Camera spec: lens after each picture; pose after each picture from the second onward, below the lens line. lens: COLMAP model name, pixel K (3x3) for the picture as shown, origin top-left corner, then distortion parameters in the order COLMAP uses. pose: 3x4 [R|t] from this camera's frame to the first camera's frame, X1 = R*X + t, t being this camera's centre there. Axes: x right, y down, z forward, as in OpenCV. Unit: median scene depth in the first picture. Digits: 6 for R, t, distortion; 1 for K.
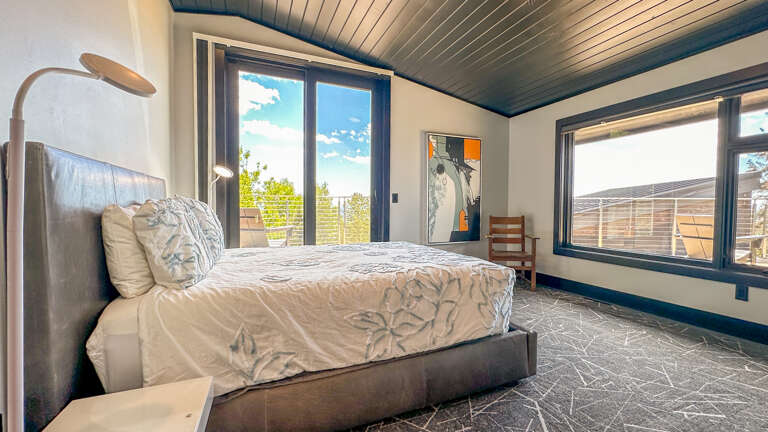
lens RADIAL K [[331.1, 0, 386.2], [0, 331.1, 216.2], [0, 0, 1]] dist [-0.002634, 0.000912]
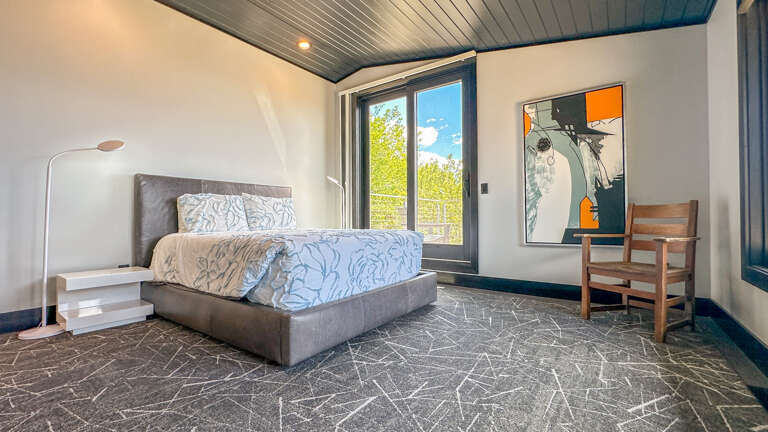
lens RADIAL K [[309.9, 0, 401.7], [0, 309.9, 216.0], [0, 0, 1]] dist [-0.001675, 0.000757]
pose [[0.538717, -0.016701, -0.842321, 0.586751], [-0.016322, 0.999409, -0.030255, 0.046026], [0.842328, 0.030047, 0.538126, 0.358992]]
